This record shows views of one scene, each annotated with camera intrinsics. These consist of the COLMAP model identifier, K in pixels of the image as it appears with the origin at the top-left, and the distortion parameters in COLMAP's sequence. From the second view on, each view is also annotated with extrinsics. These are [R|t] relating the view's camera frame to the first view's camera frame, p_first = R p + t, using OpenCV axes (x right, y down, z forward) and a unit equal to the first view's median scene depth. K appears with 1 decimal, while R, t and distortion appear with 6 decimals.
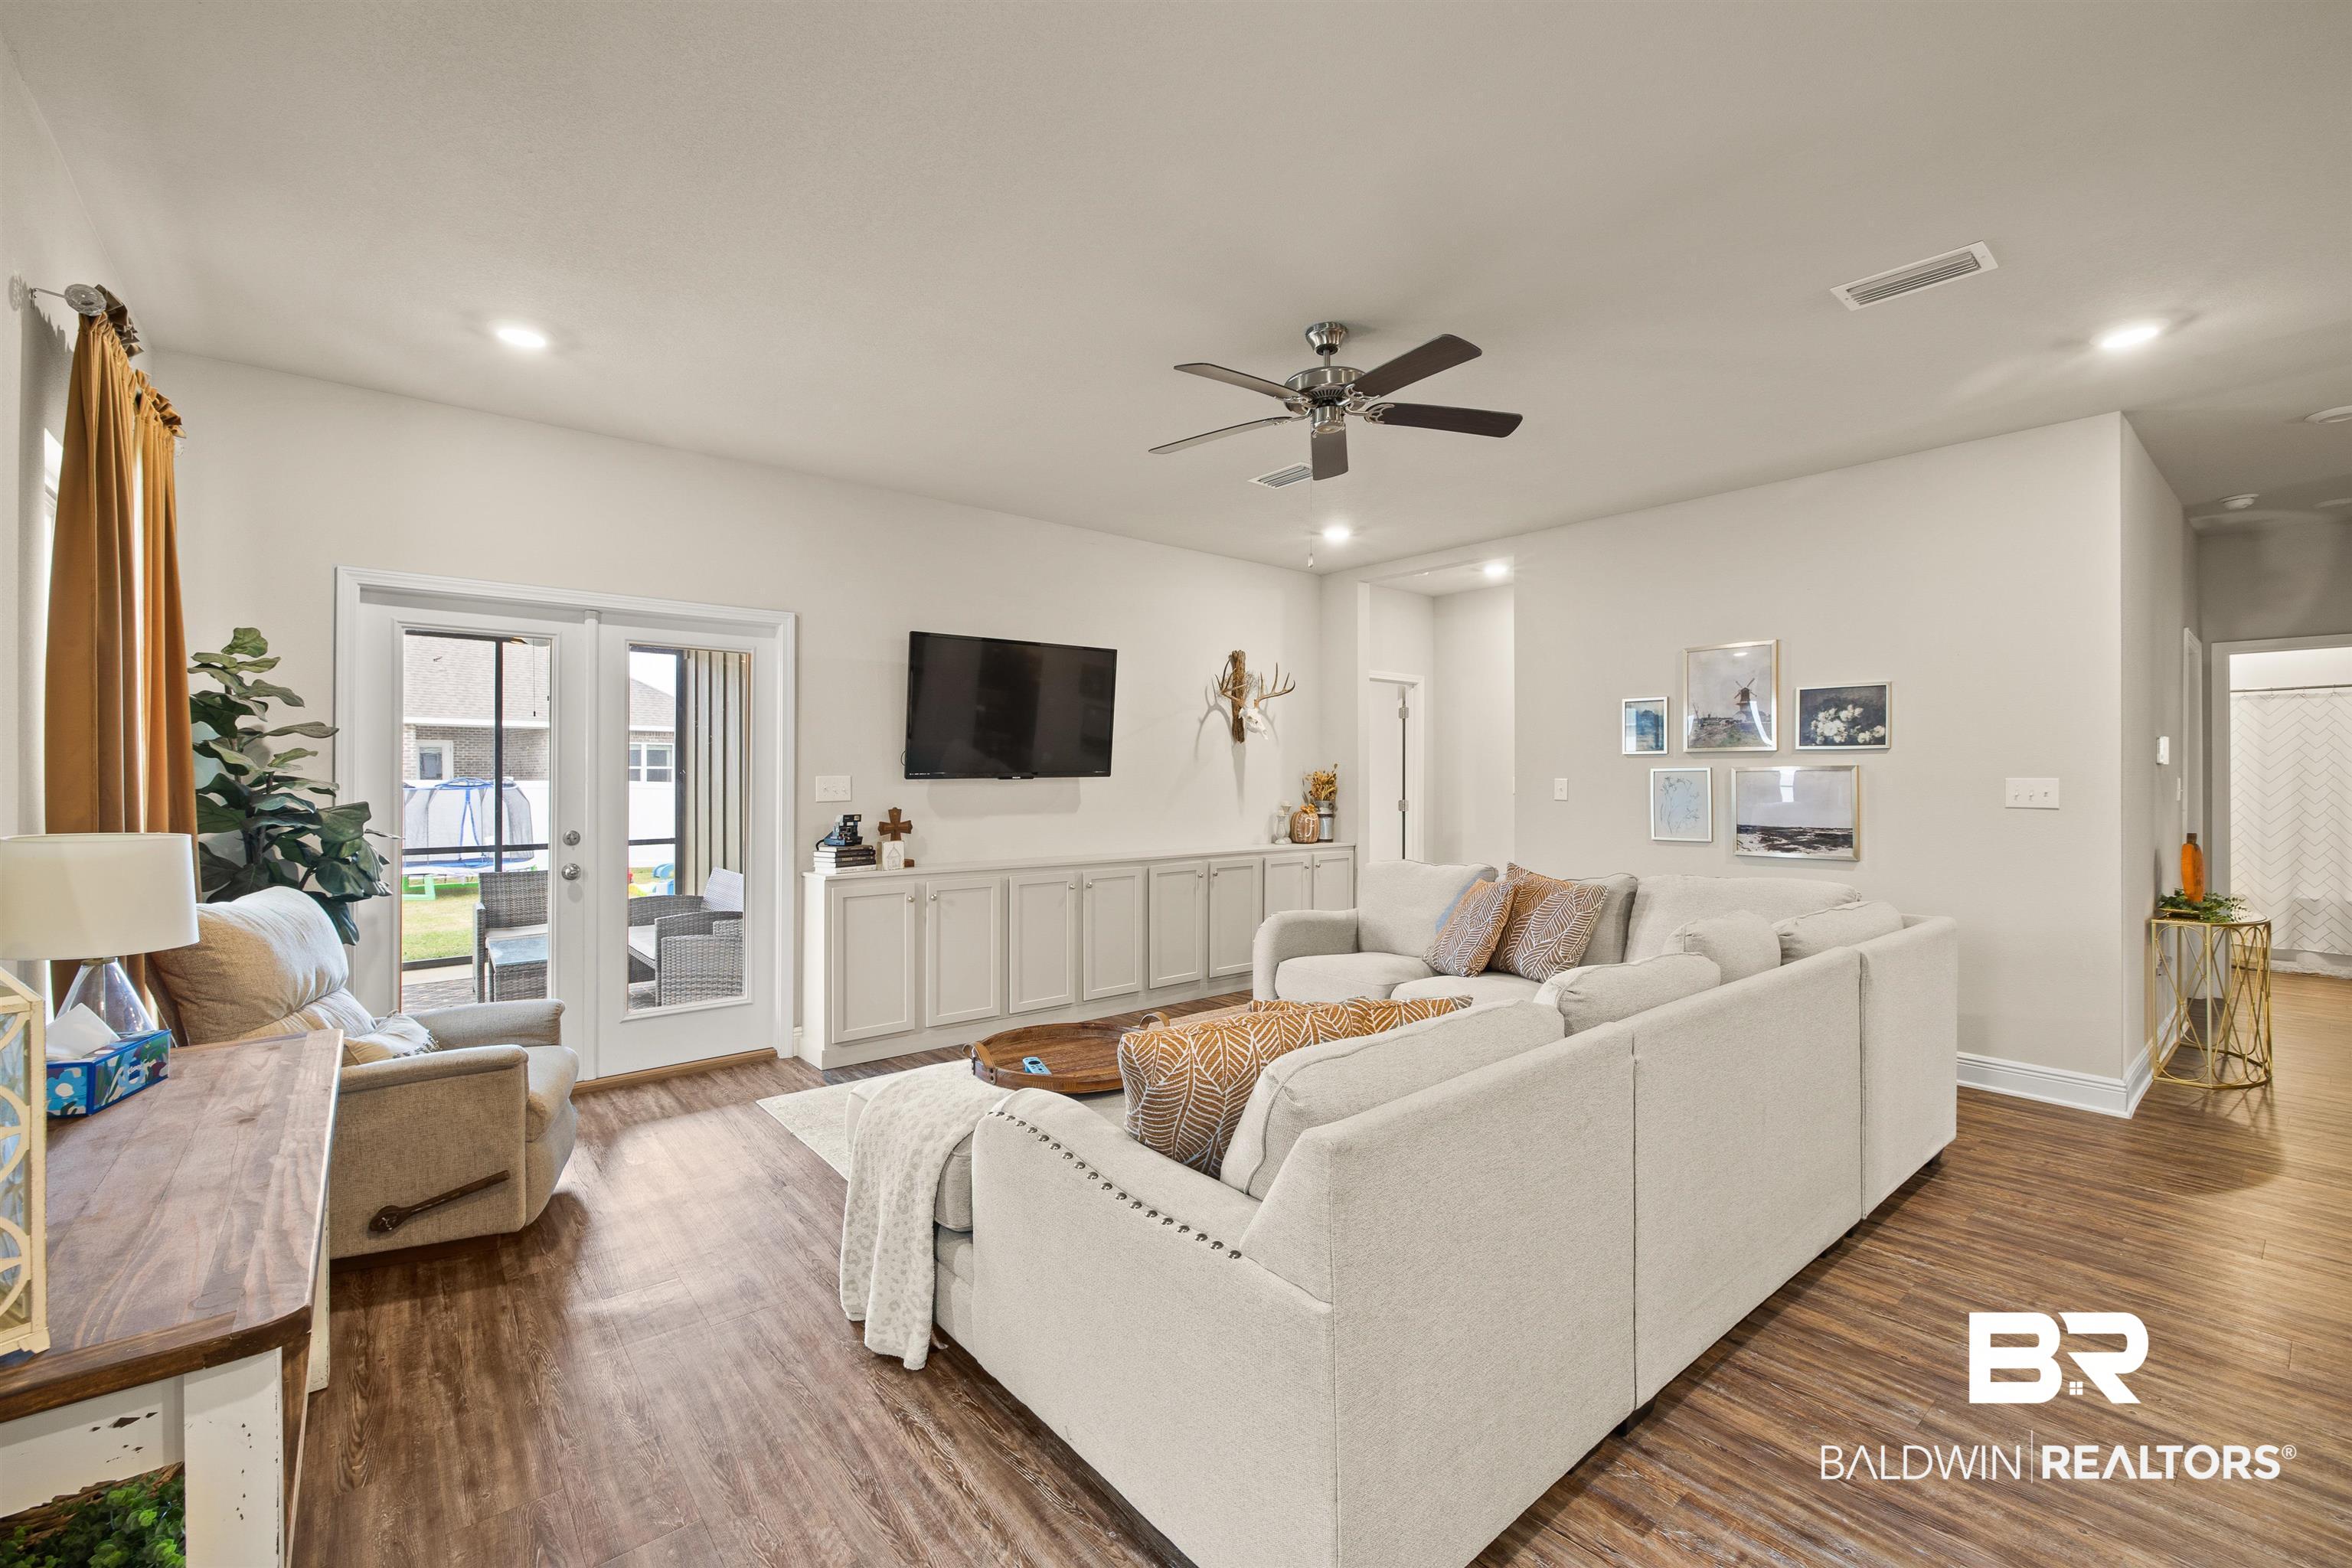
lens RADIAL K [[987.0, 0, 1173.8], [0, 987.0, 780.5], [0, 0, 1]] dist [-0.001518, 0.000308]
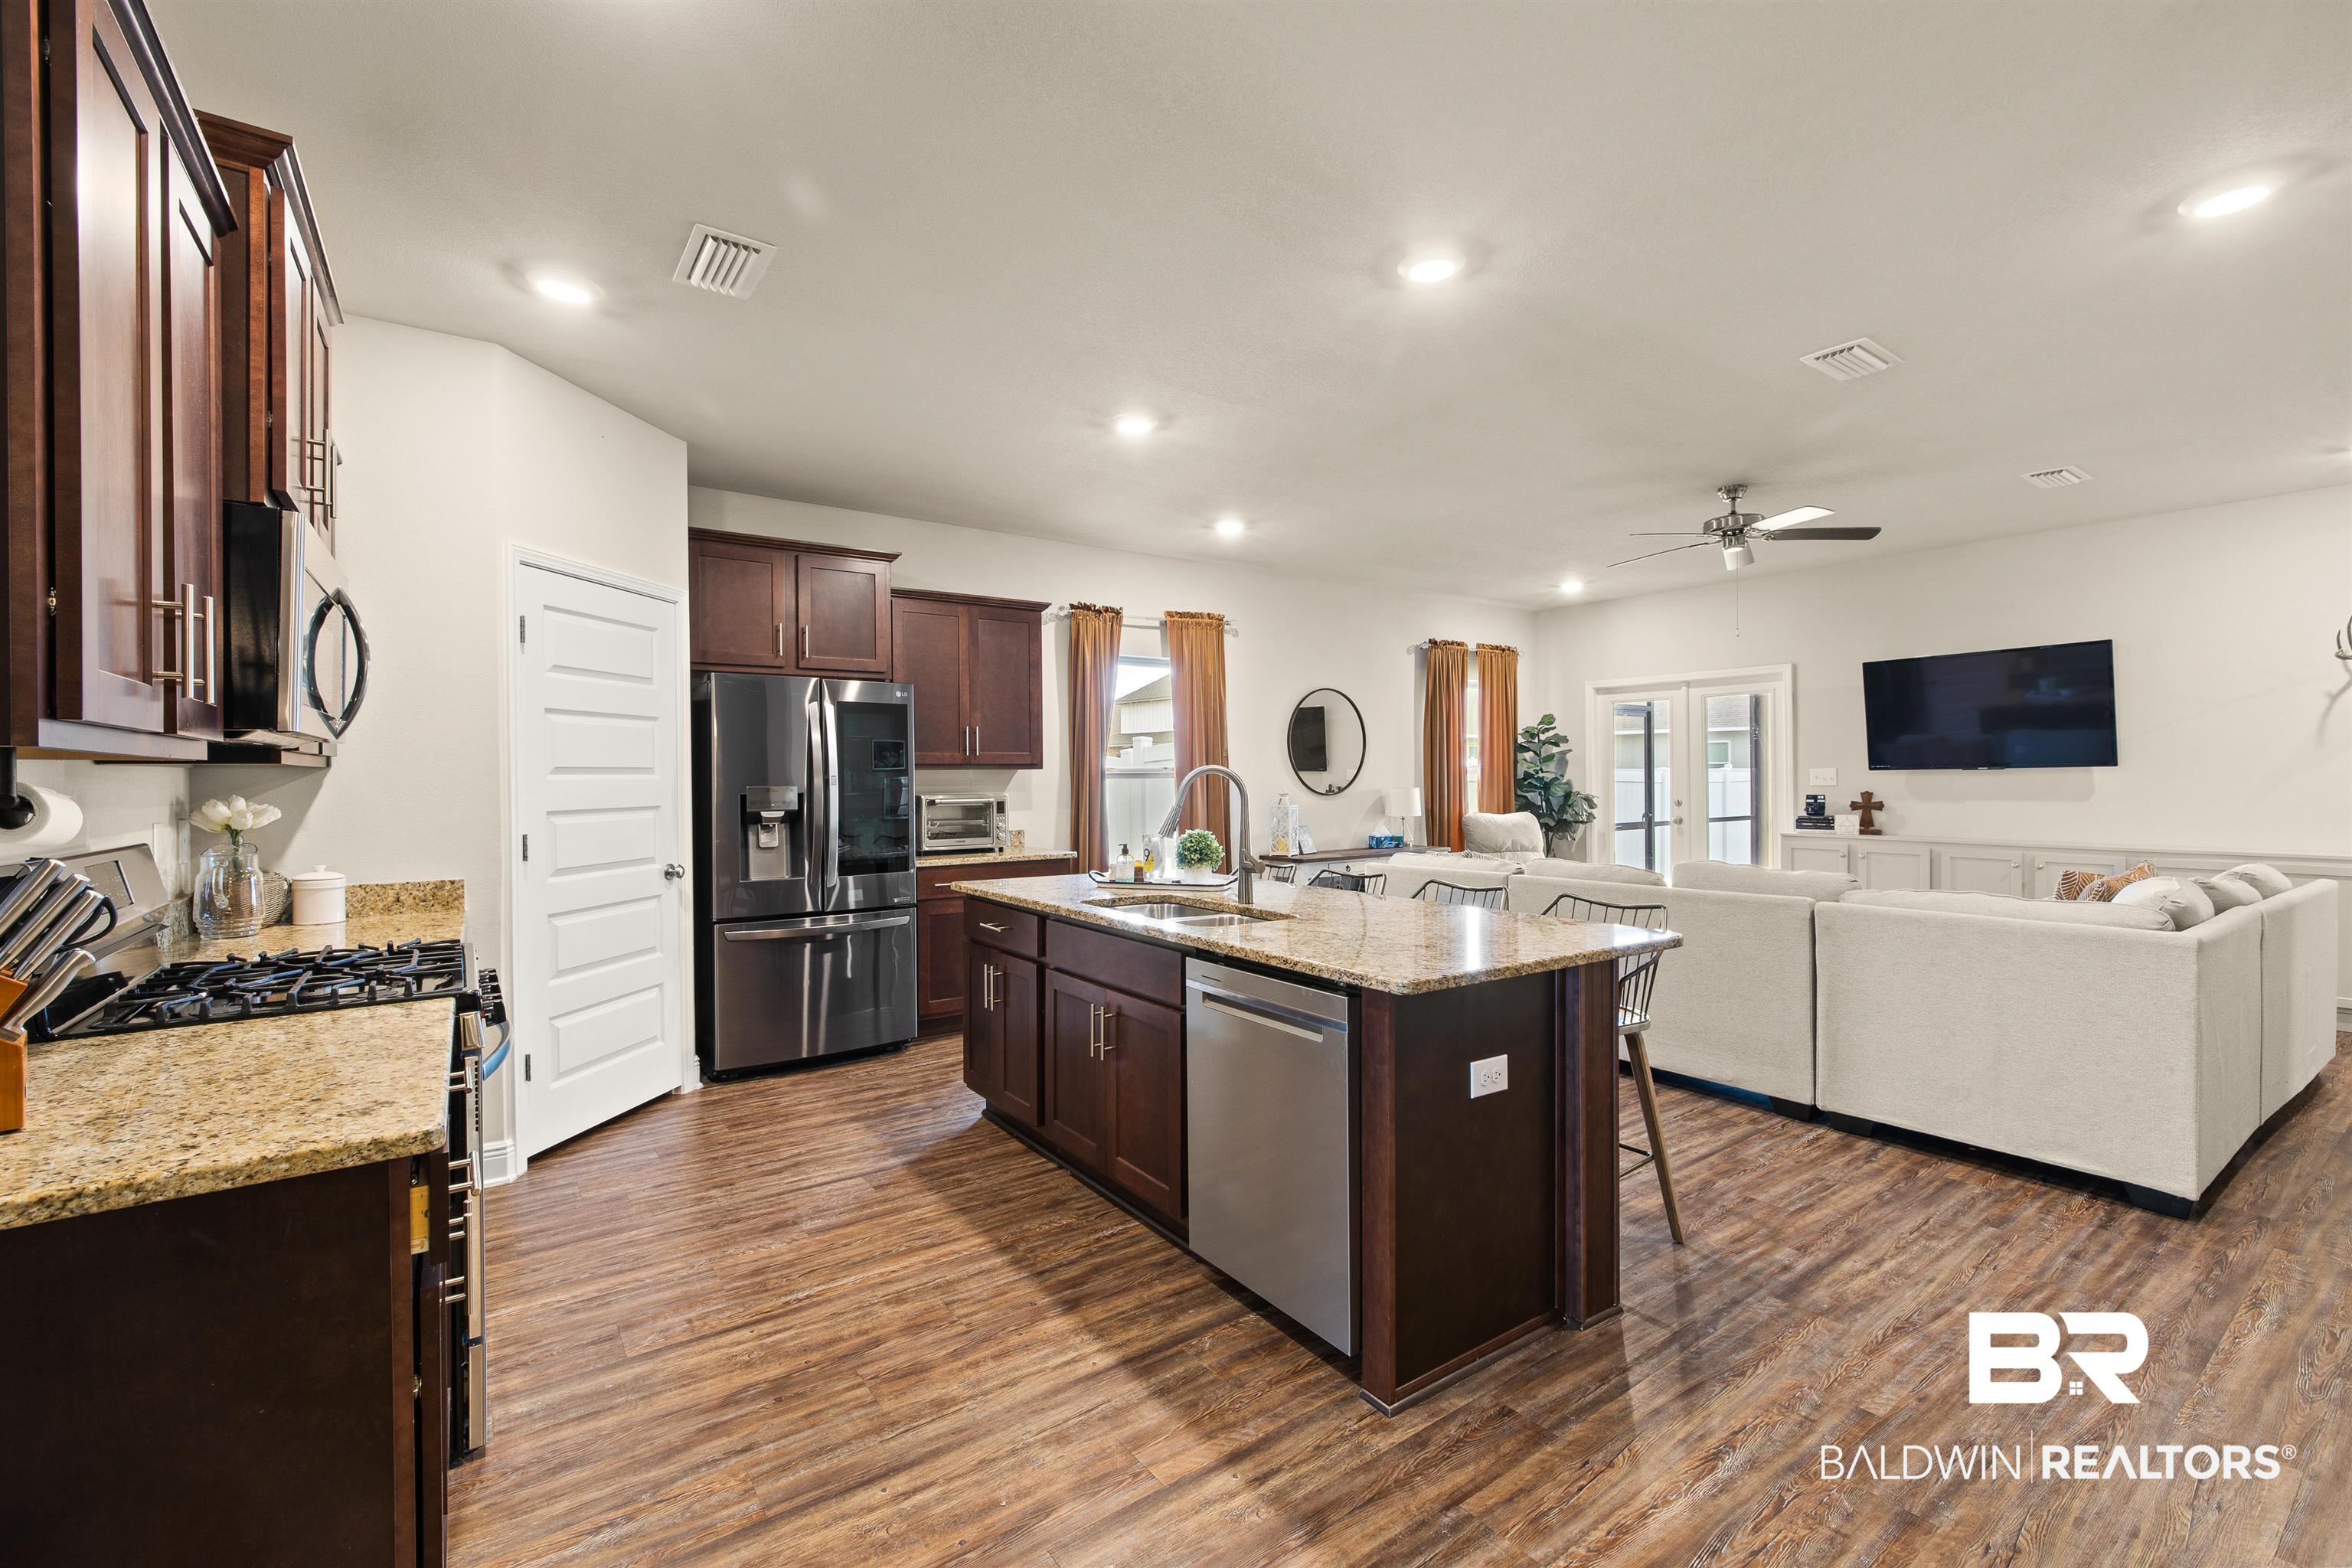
lens RADIAL K [[987.0, 0, 1197.0], [0, 987.0, 781.1], [0, 0, 1]] dist [-0.001518, 0.000308]
pose [[-0.059187, 0.003117, -0.998242, 1.148468], [0.000088, 0.999995, 0.003117, 0.009134], [0.998247, 0.000097, -0.059187, 0.151737]]
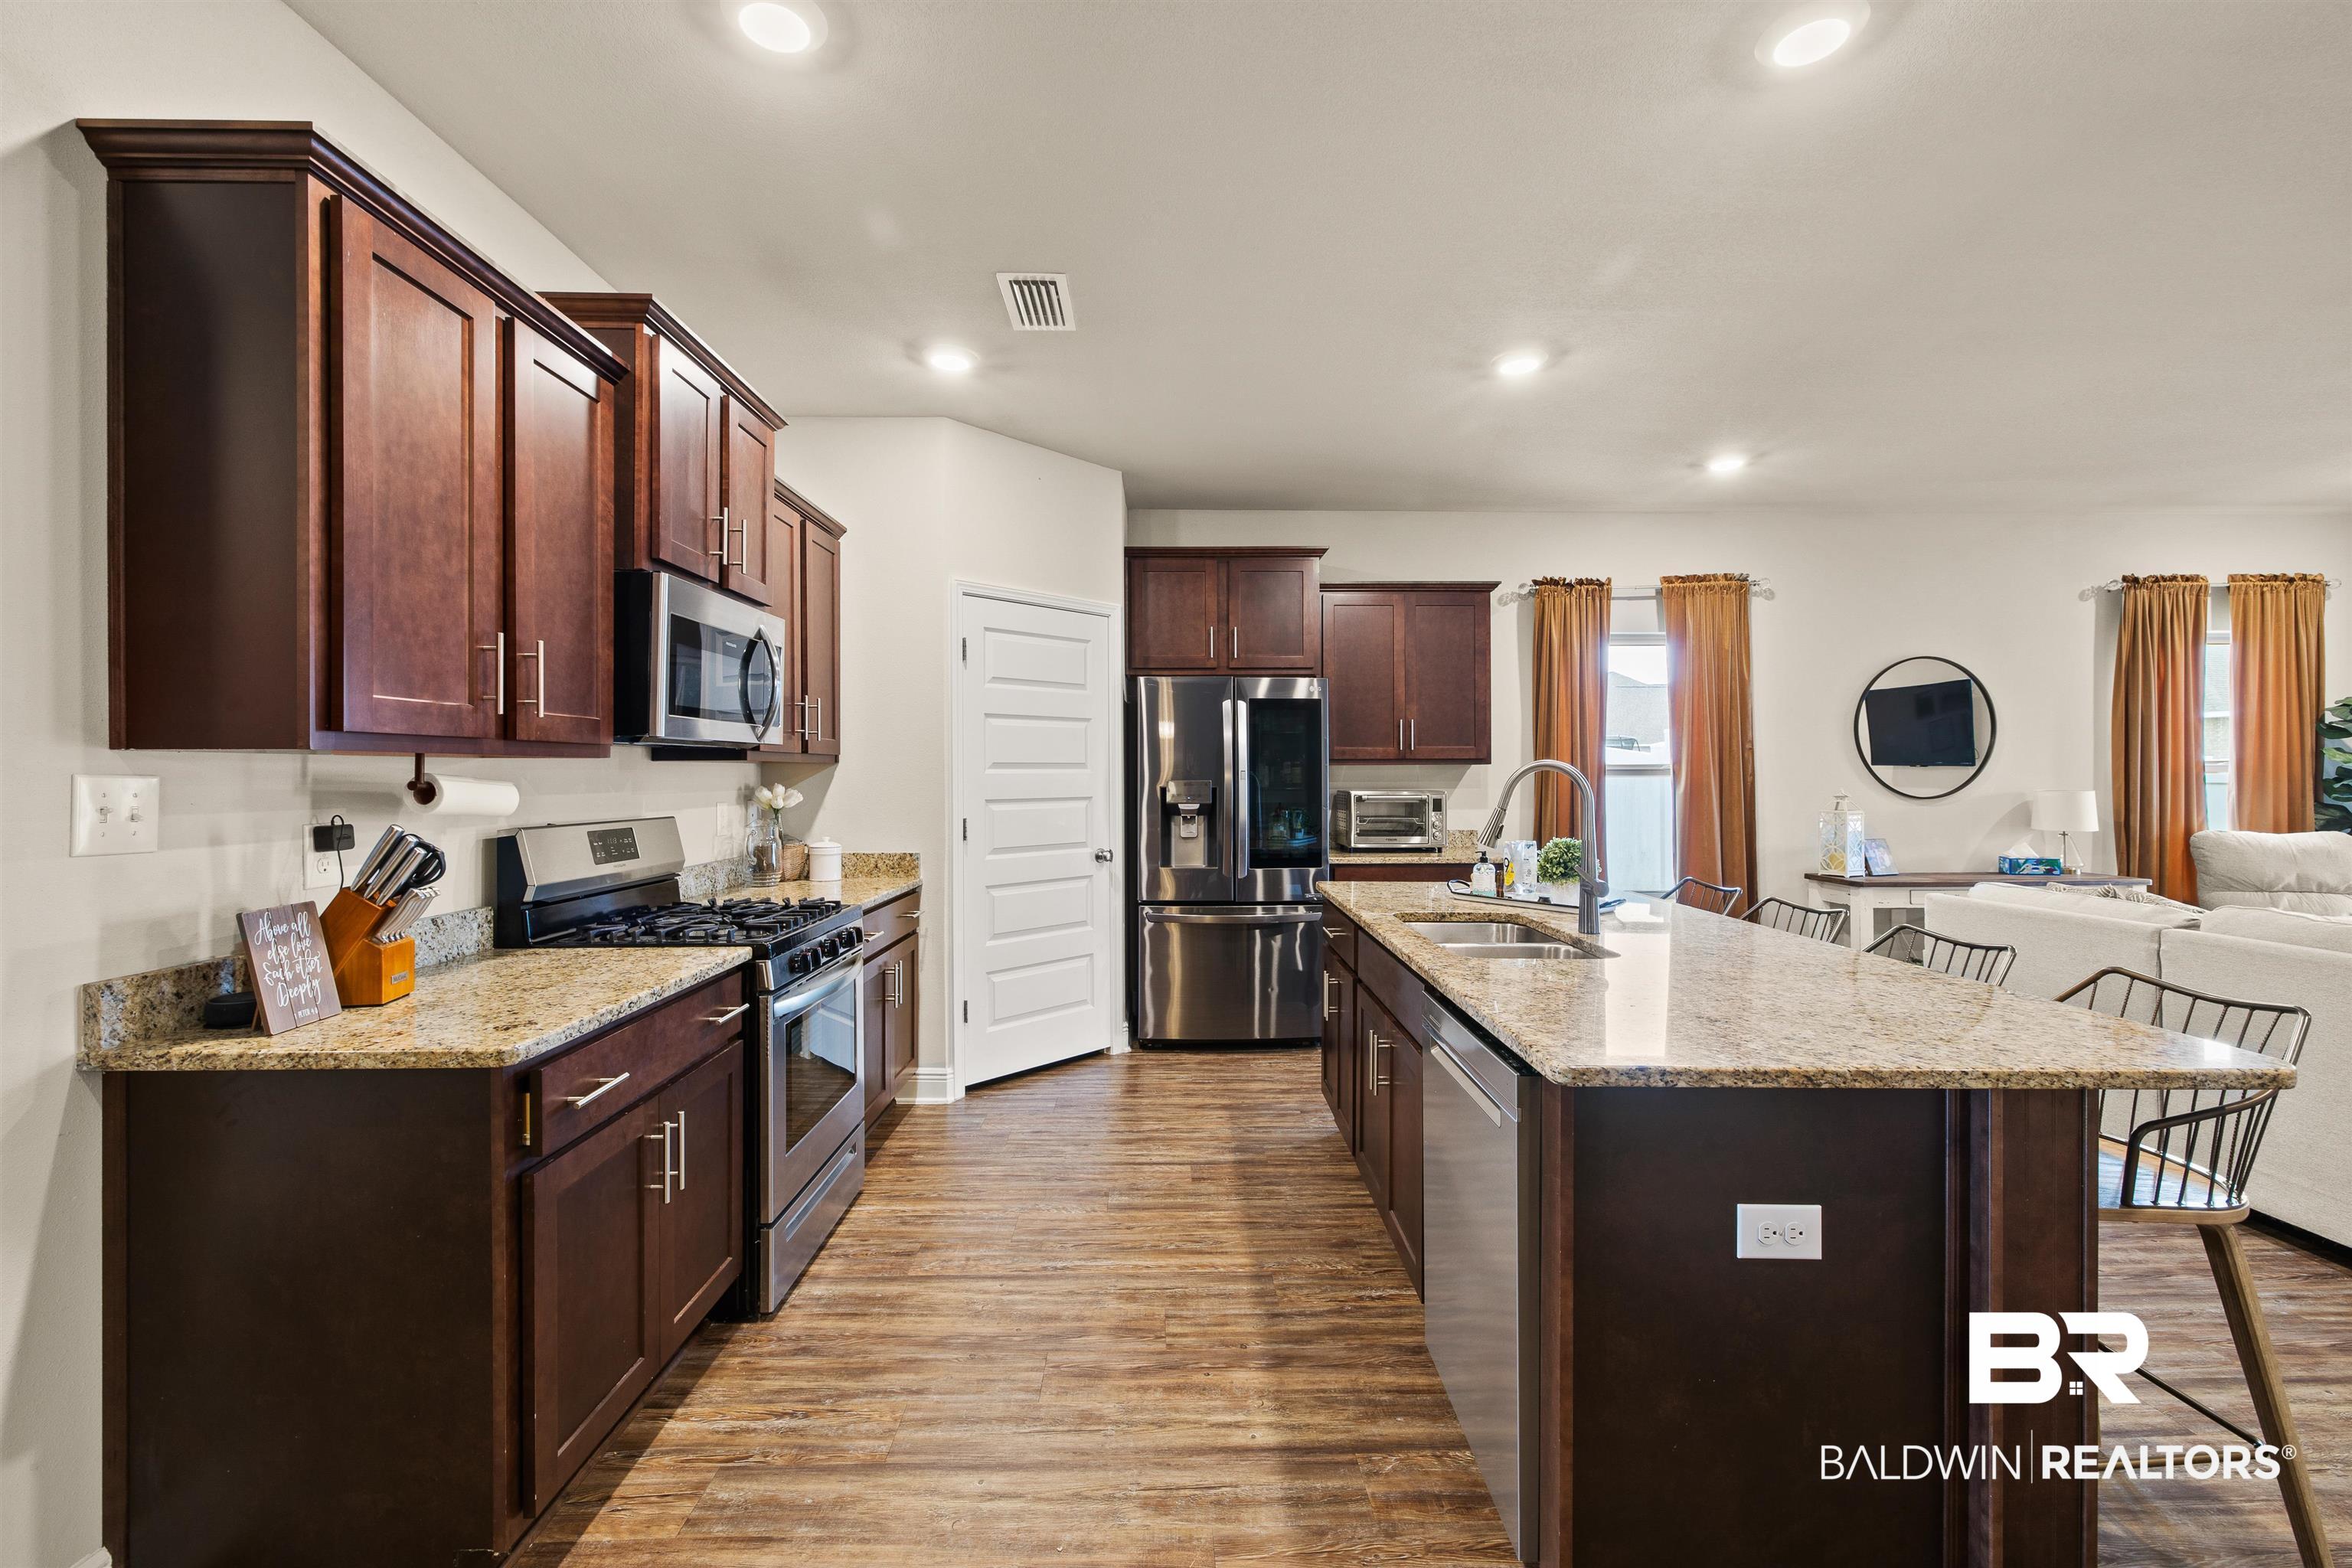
lens RADIAL K [[987.0, 0, 1185.0], [0, 987.0, 774.8], [0, 0, 1]] dist [-0.001518, 0.000308]
pose [[-0.614549, -0.000307, -0.788878, 1.043797], [-0.005017, 0.999981, 0.003519, 0.007989], [0.788862, 0.006120, -0.614539, 0.286658]]
